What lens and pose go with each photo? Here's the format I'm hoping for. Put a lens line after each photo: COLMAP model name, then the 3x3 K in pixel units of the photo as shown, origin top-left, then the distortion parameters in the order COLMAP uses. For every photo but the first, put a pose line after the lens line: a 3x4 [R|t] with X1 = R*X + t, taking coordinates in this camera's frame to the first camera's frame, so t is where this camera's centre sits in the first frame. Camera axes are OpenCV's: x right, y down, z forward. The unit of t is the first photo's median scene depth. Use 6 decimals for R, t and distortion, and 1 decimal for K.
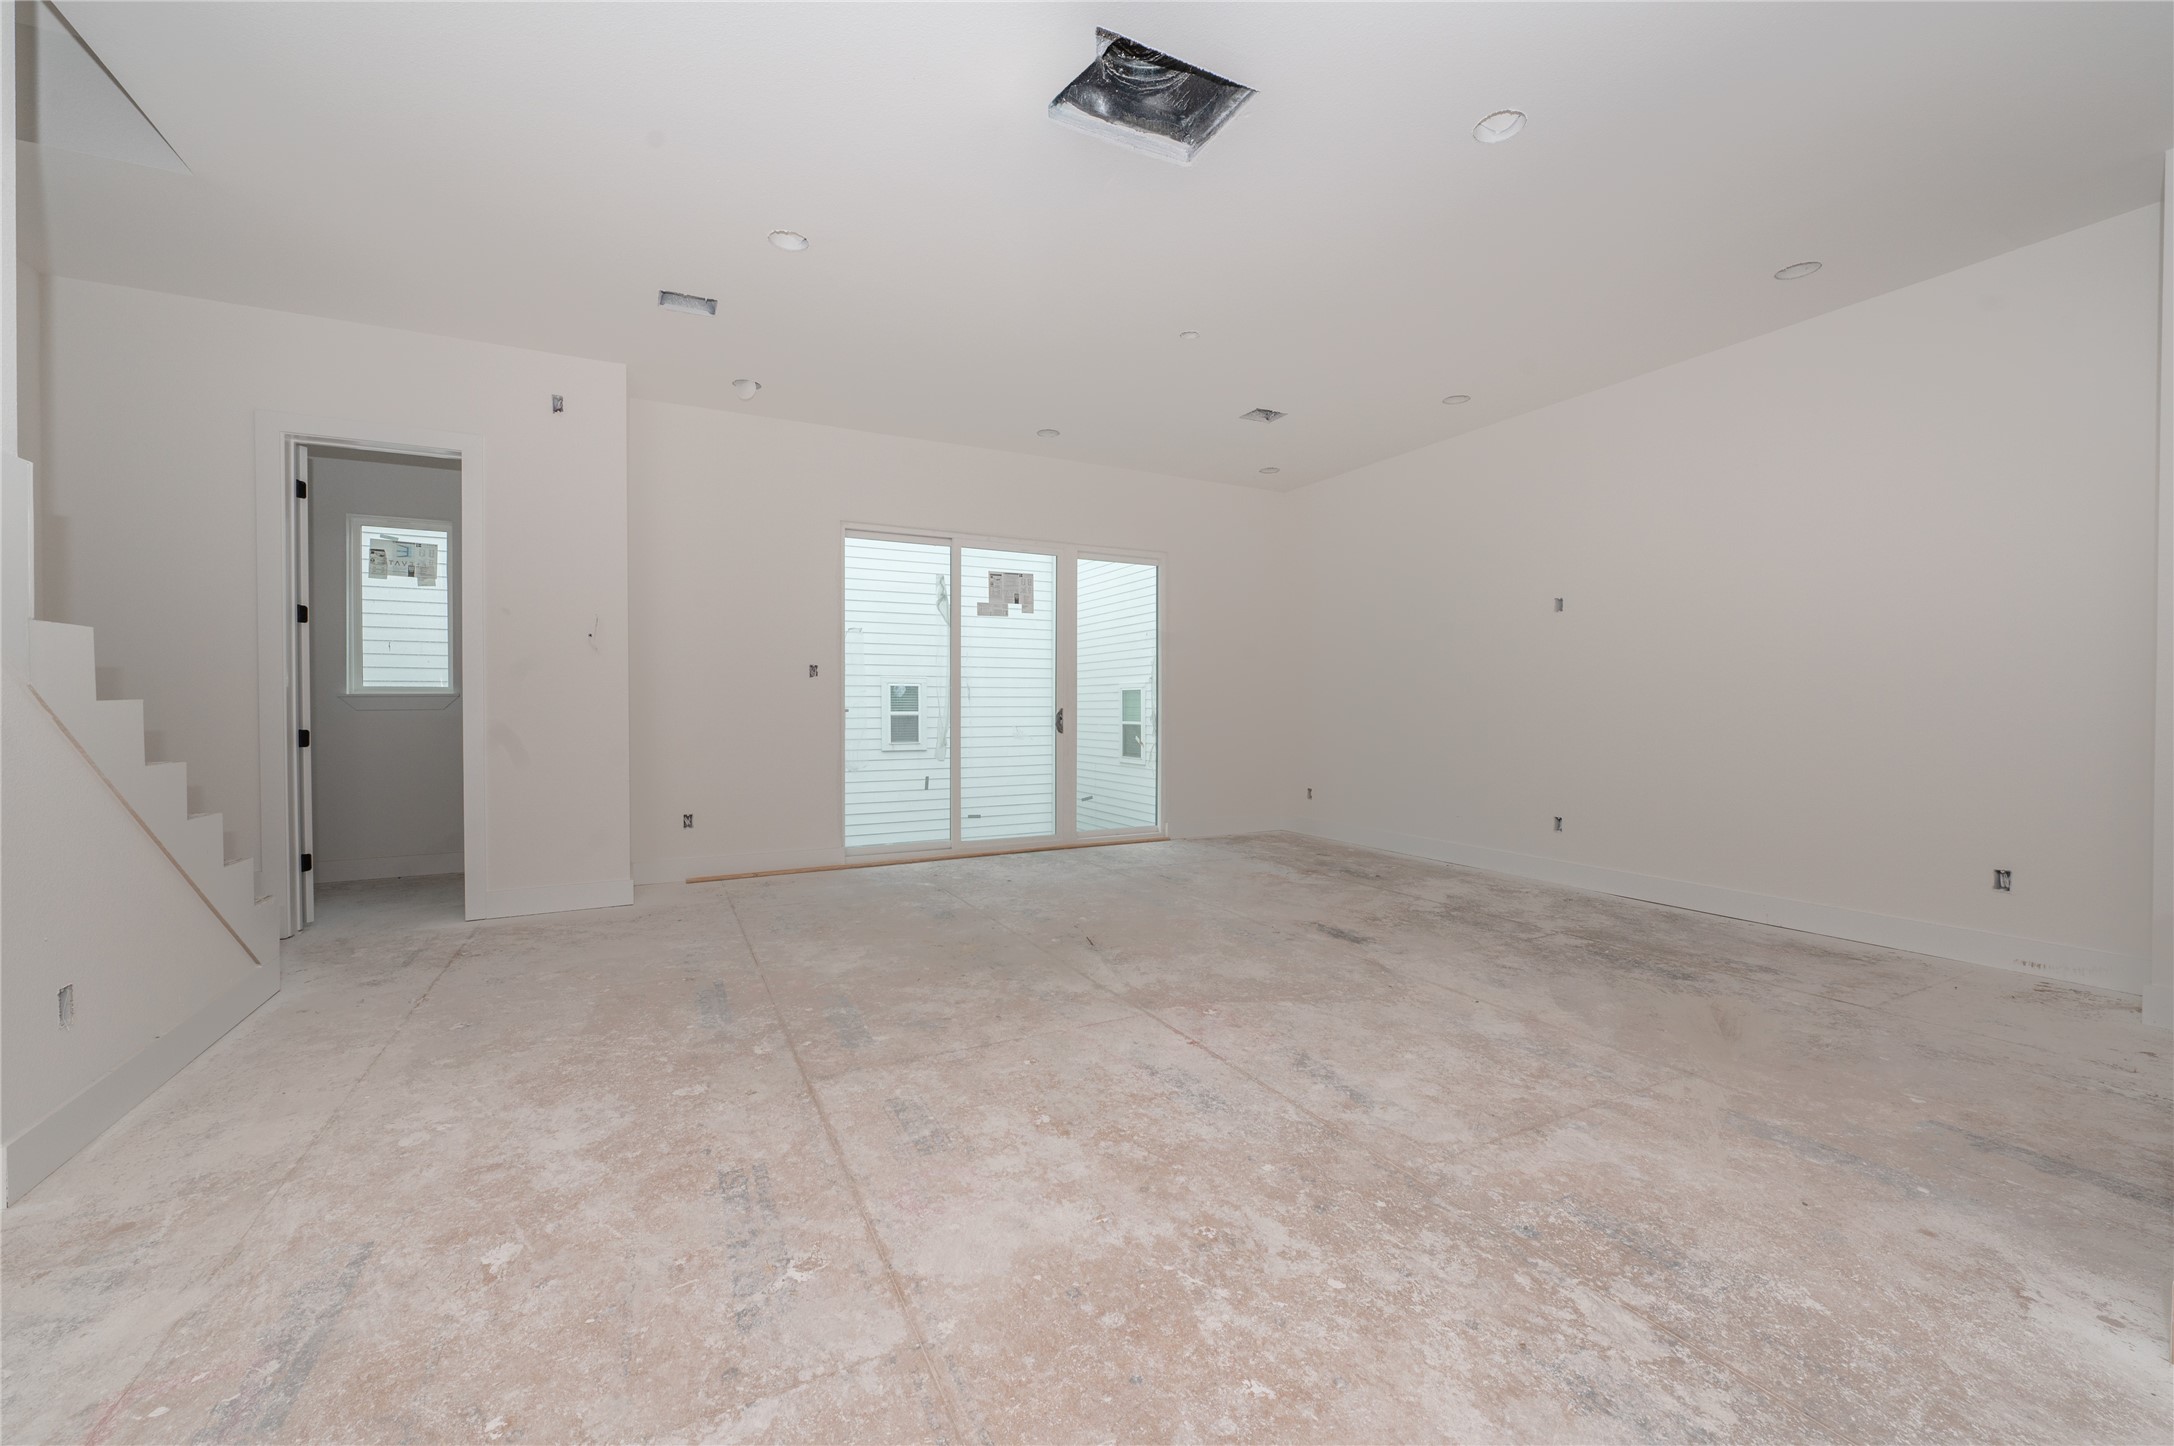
lens RADIAL K [[851.1, 0, 1076.7], [0, 851.1, 709.4], [0, 0, 1]] dist [-0.006999, 0.000086]
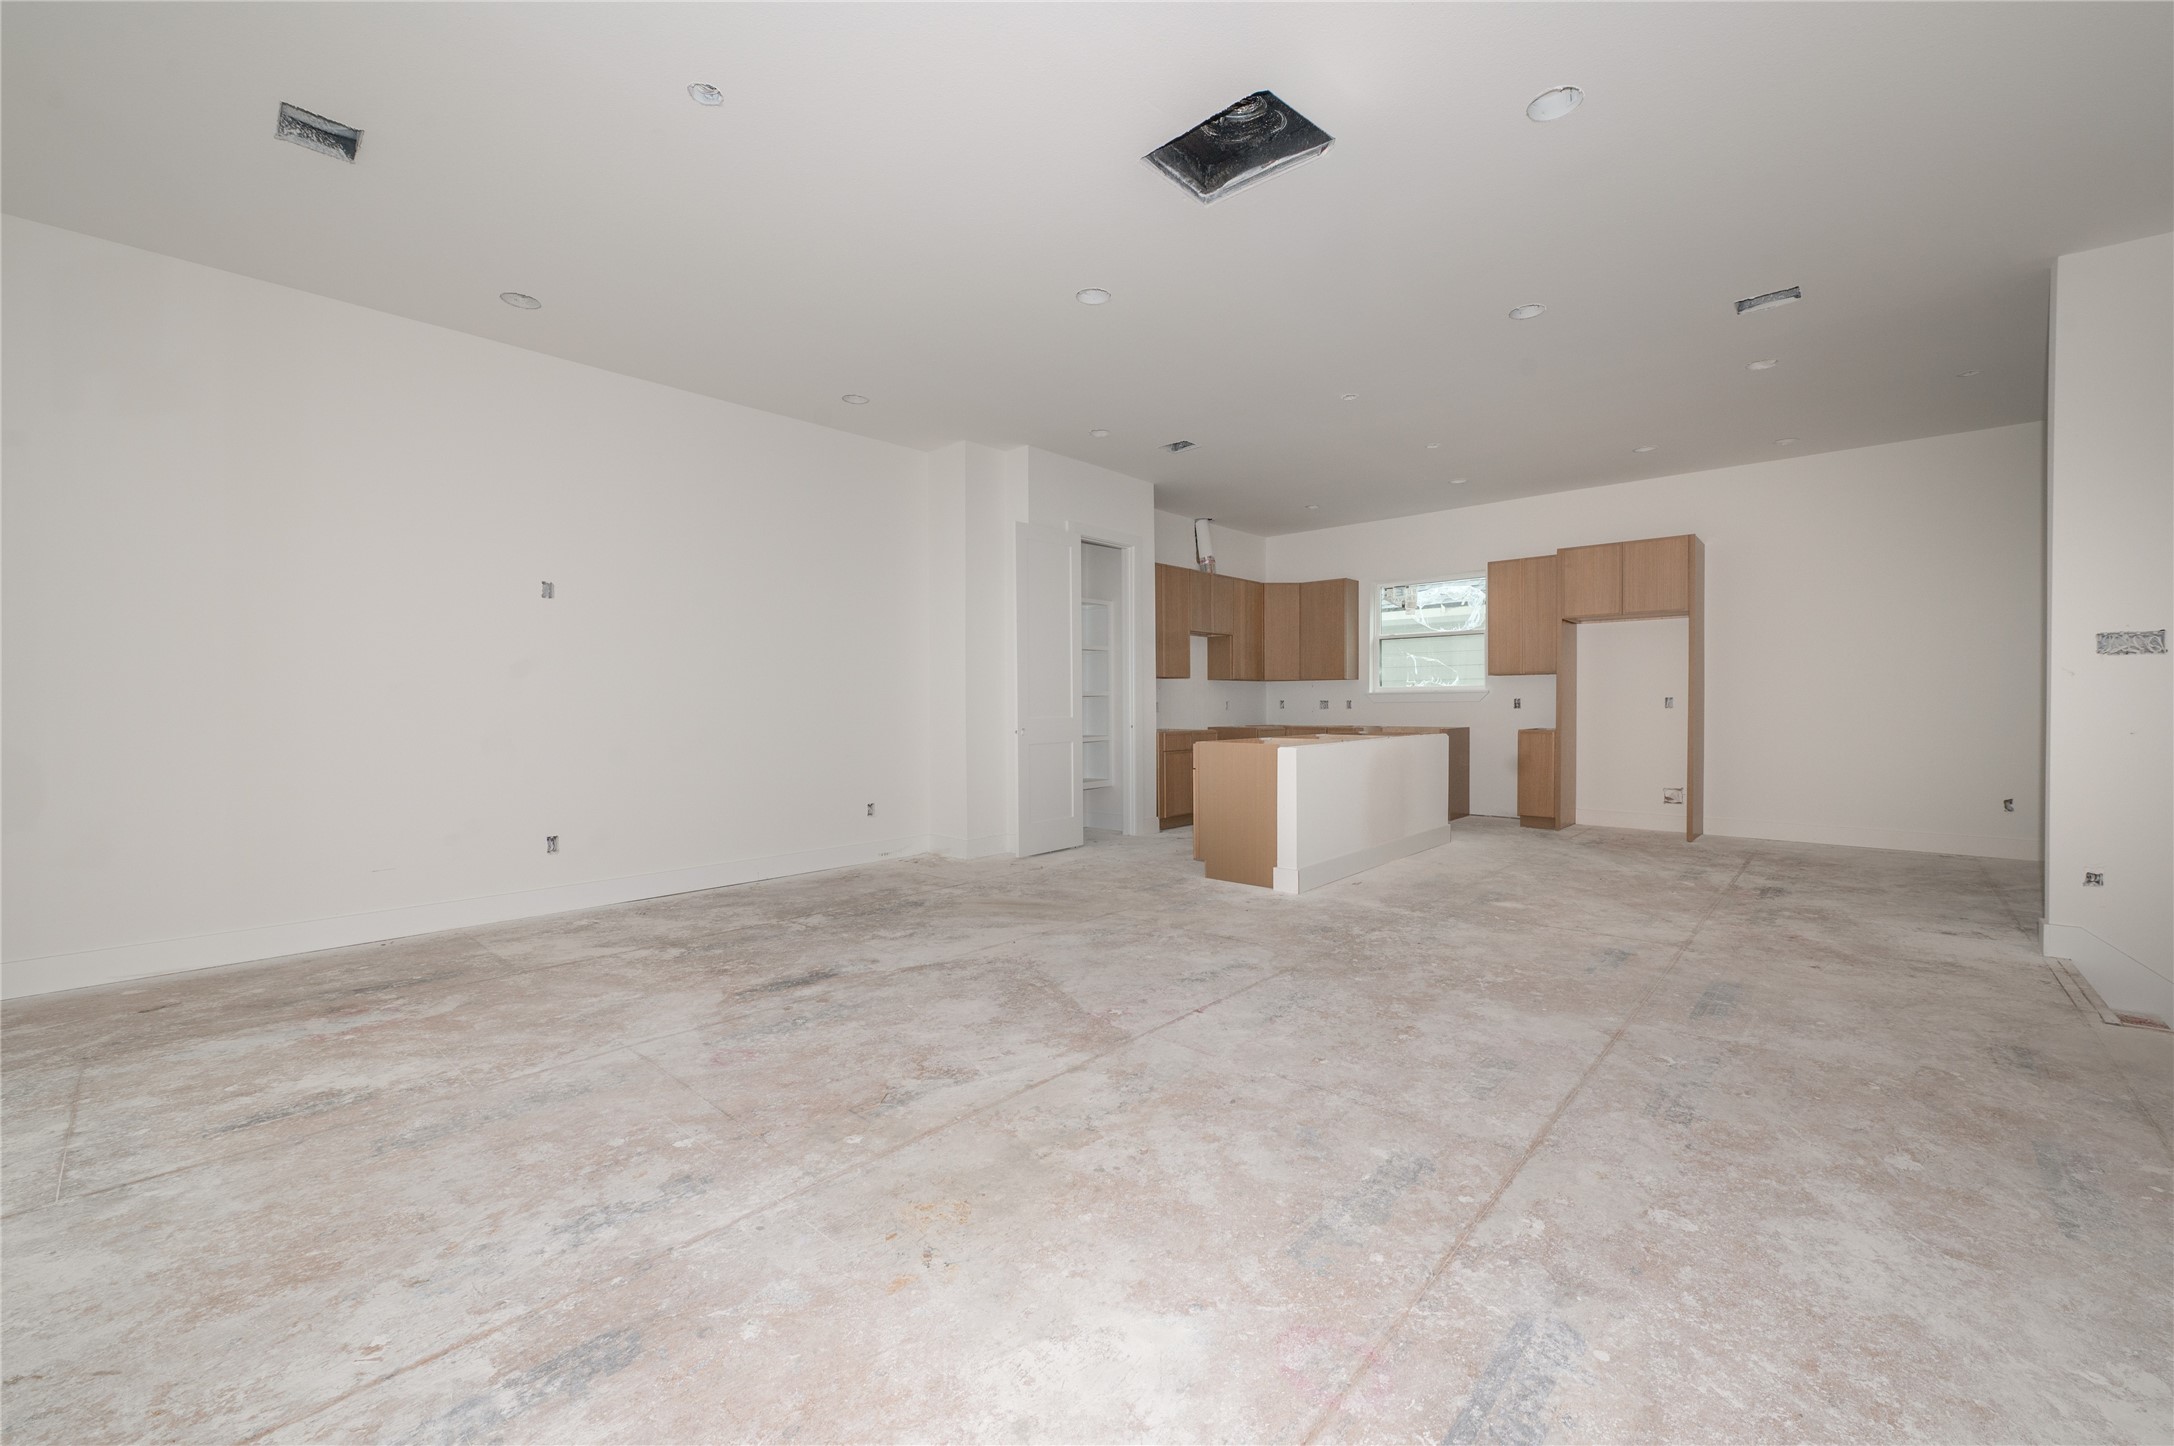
lens RADIAL K [[851.1, 0, 1072.5], [0, 851.1, 732.3], [0, 0, 1]] dist [-0.006999, 0.000086]
pose [[-0.338129, -0.028527, 0.940667, -0.834112], [0.008720, 0.999403, 0.033443, -0.012361], [-0.941059, 0.019511, -0.337678, 1.502368]]
